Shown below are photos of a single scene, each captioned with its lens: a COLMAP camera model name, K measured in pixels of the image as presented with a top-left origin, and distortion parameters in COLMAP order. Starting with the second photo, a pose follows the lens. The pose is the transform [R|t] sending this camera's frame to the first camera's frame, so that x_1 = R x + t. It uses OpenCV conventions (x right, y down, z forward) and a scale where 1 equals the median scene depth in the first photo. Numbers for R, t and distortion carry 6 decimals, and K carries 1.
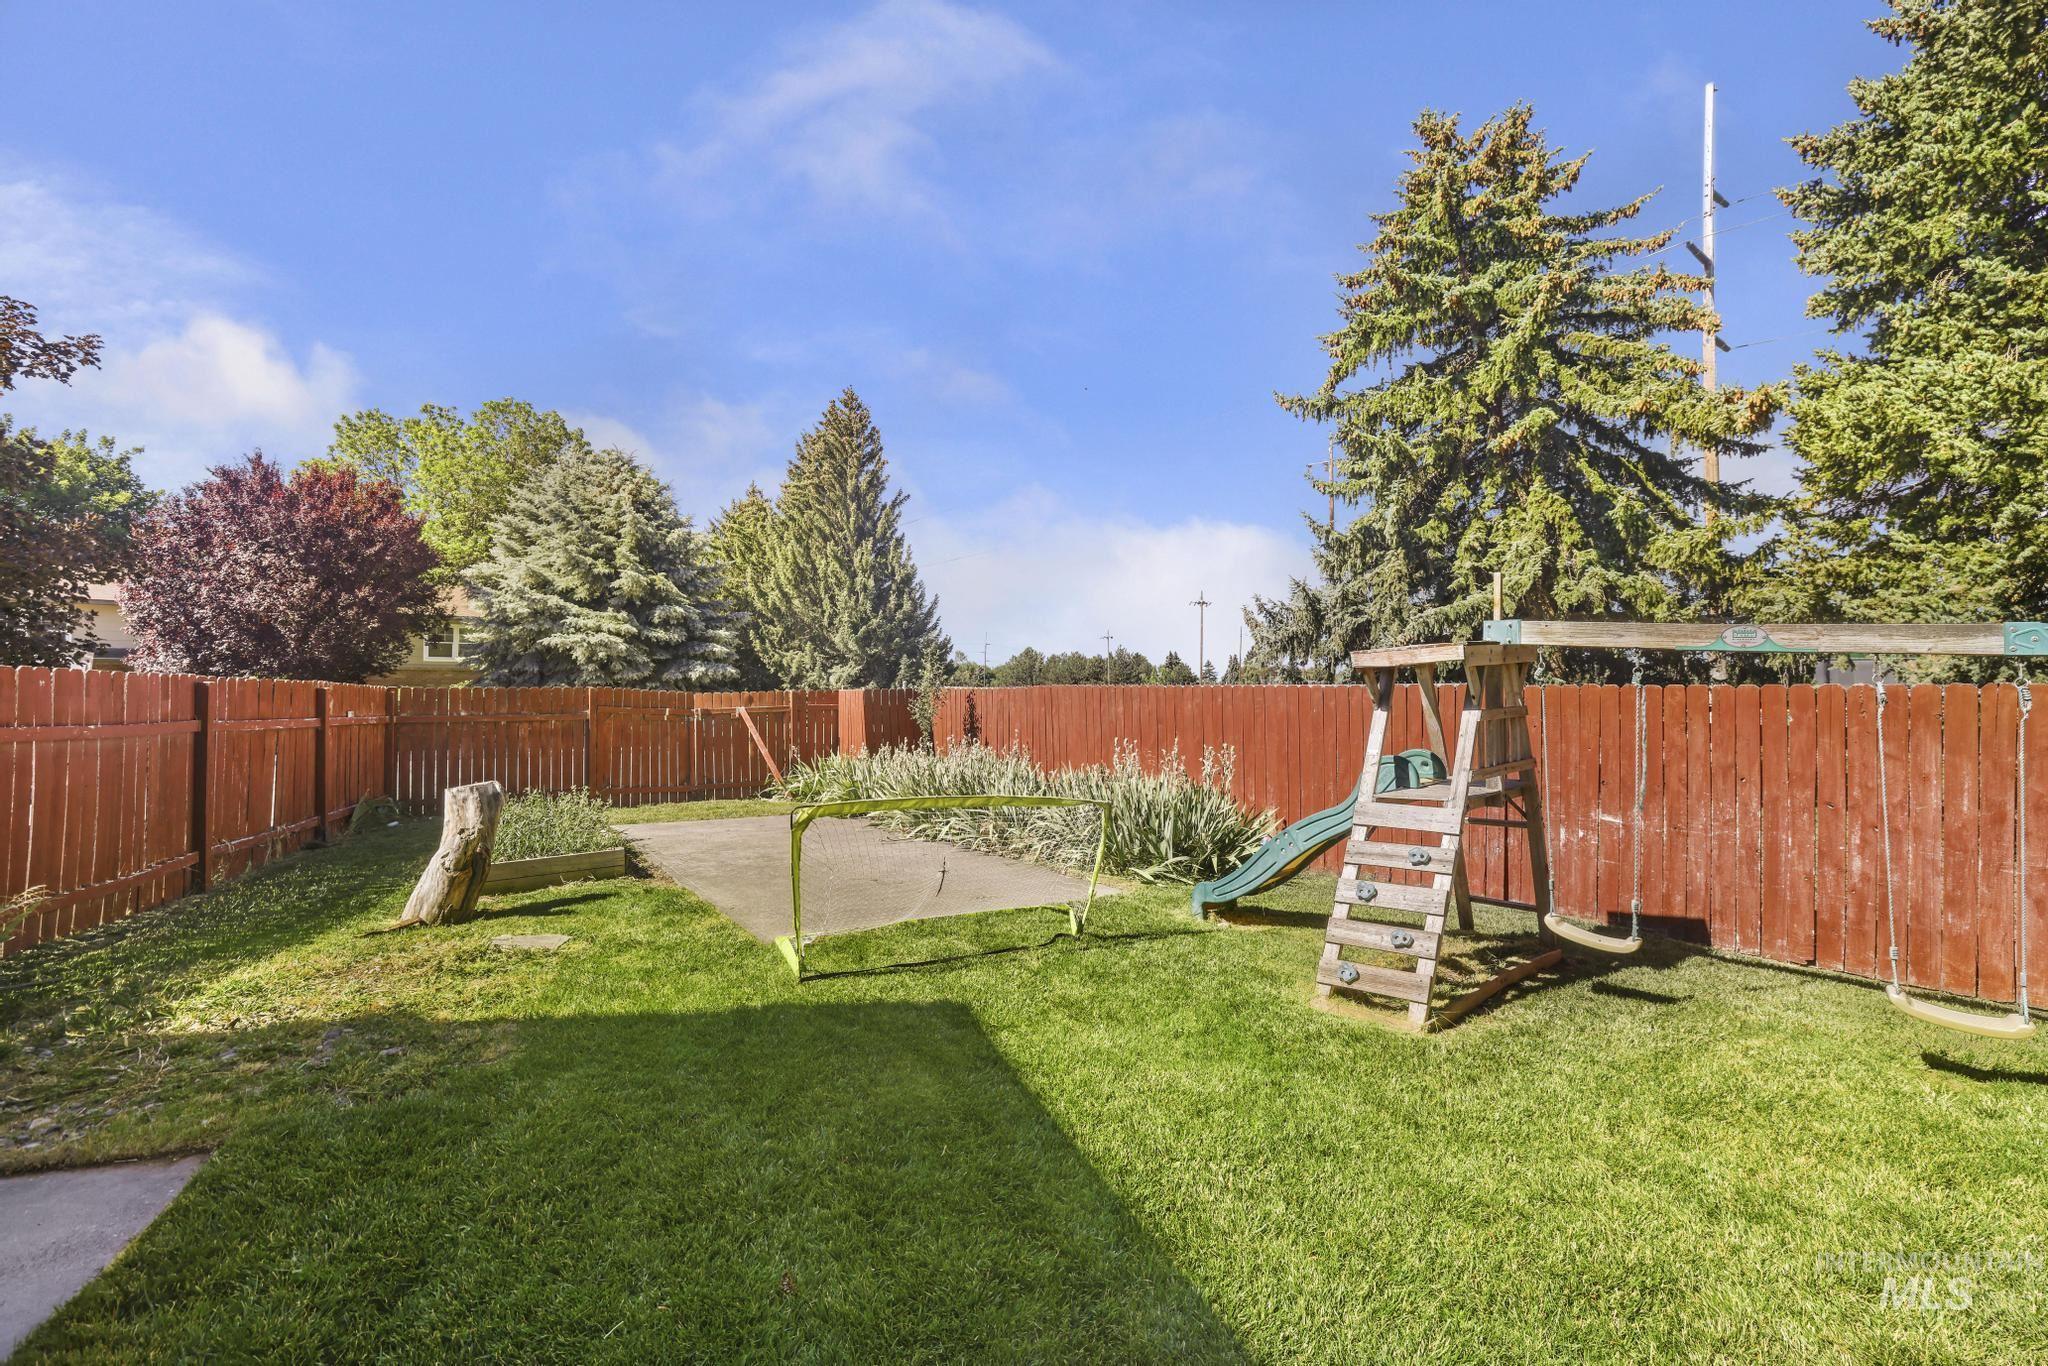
lens RADIAL K [[882.1, 0, 1024.0], [0, 882.1, 683.0], [0, 0, 1]] dist [-0.047136, 0.018172]
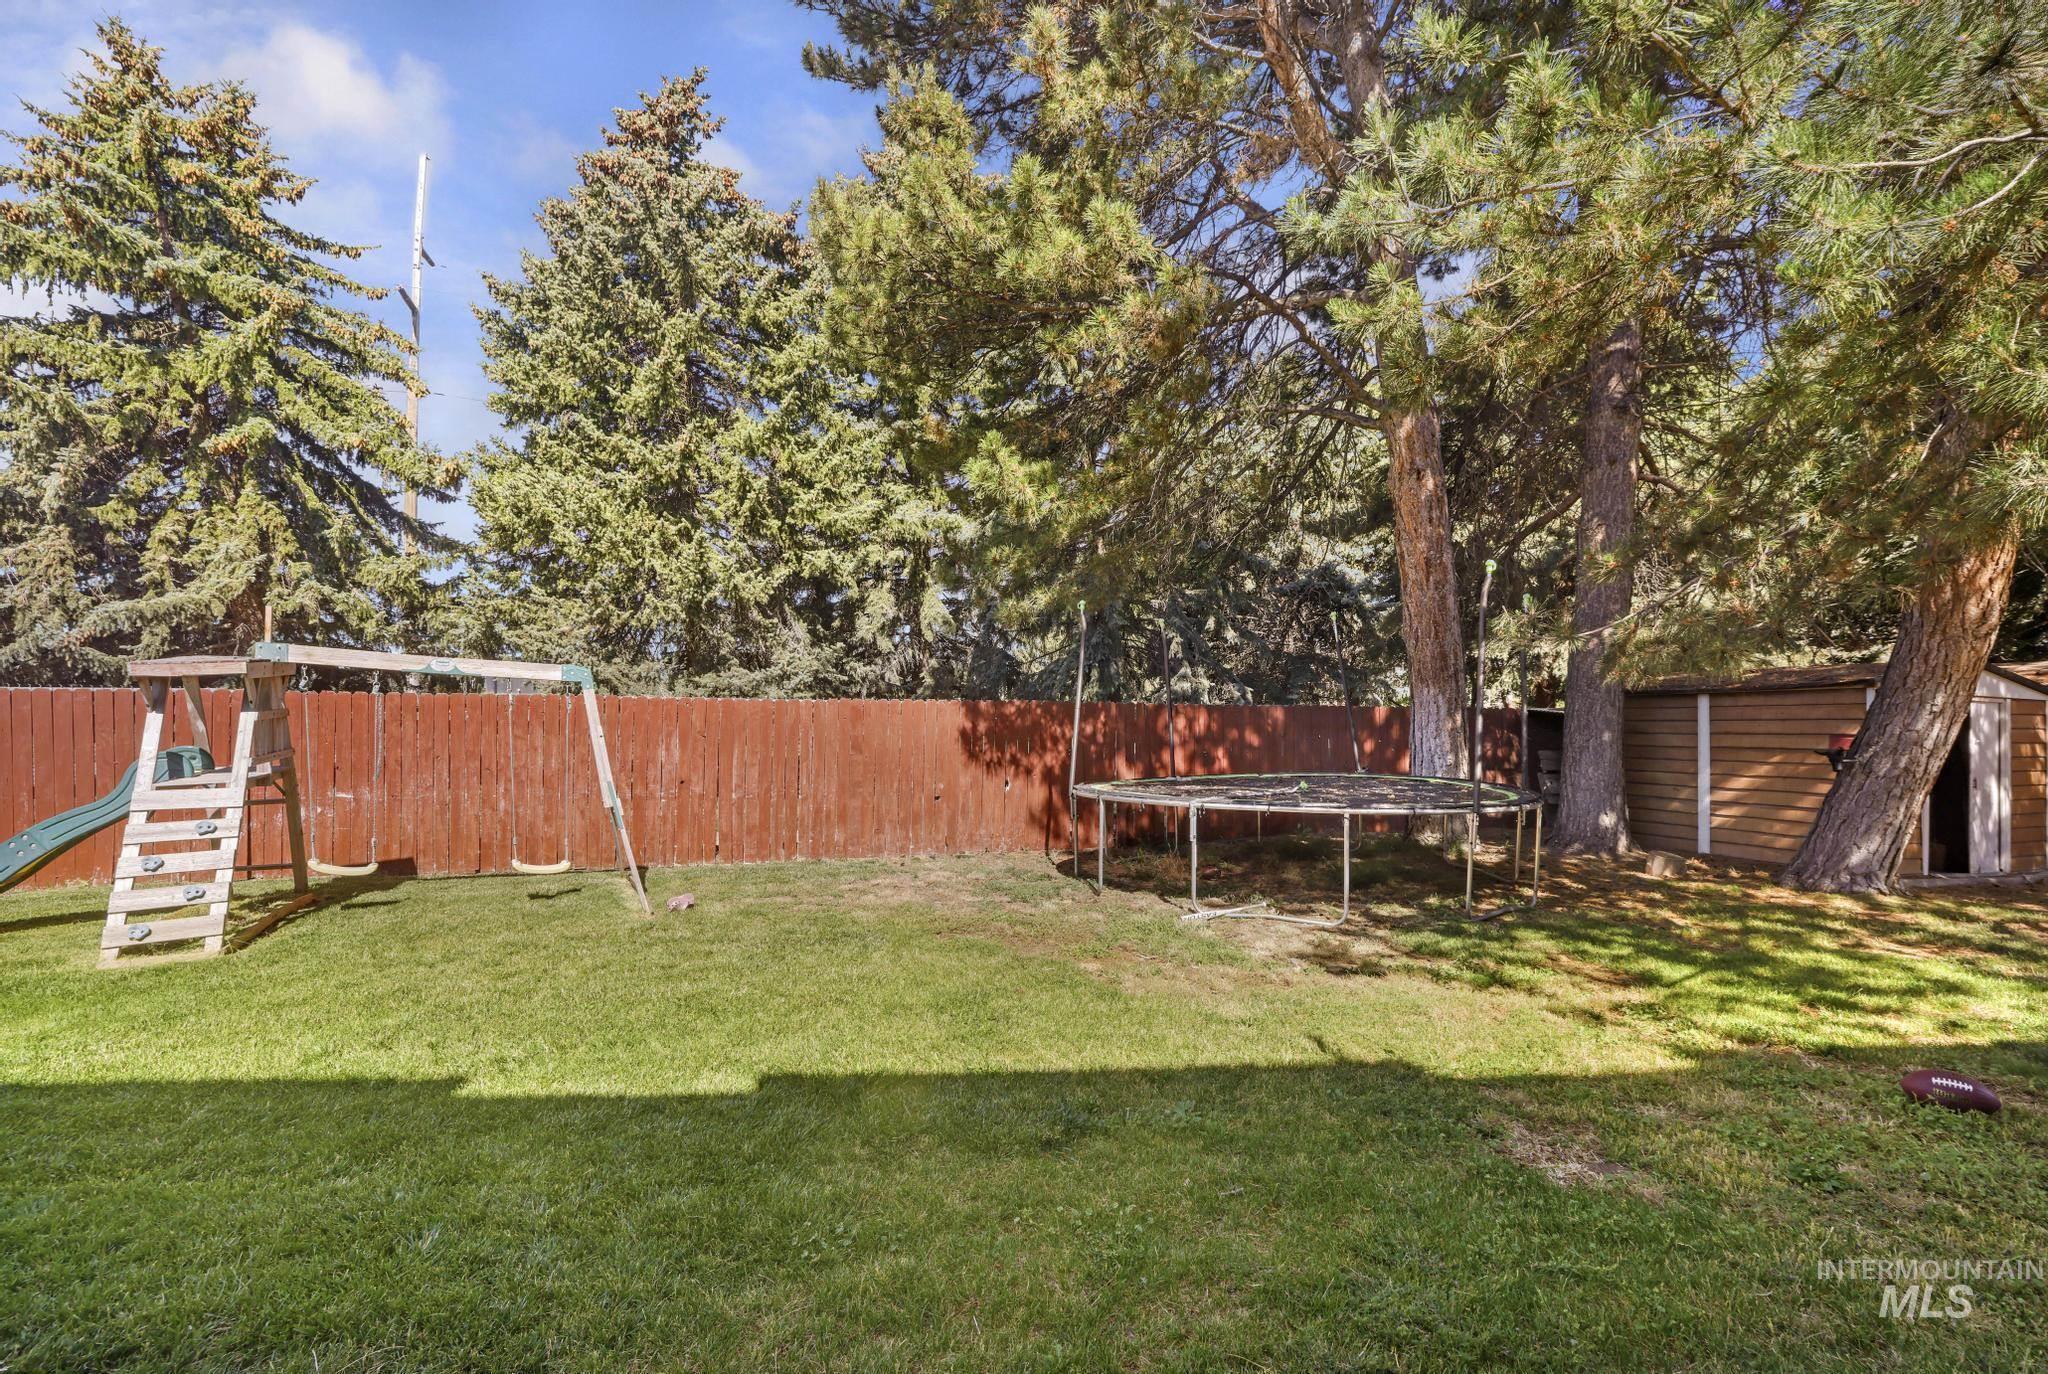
lens RADIAL K [[904.8, 0, 1020.7], [0, 904.8, 694.1], [0, 0, 1]] dist [-0.045512, 0.014749]
pose [[0.283394, 0.006405, 0.958982, -0.141384], [-0.015560, 0.999877, -0.002080, -0.003307], [-0.958877, -0.014332, 0.283458, -0.159177]]
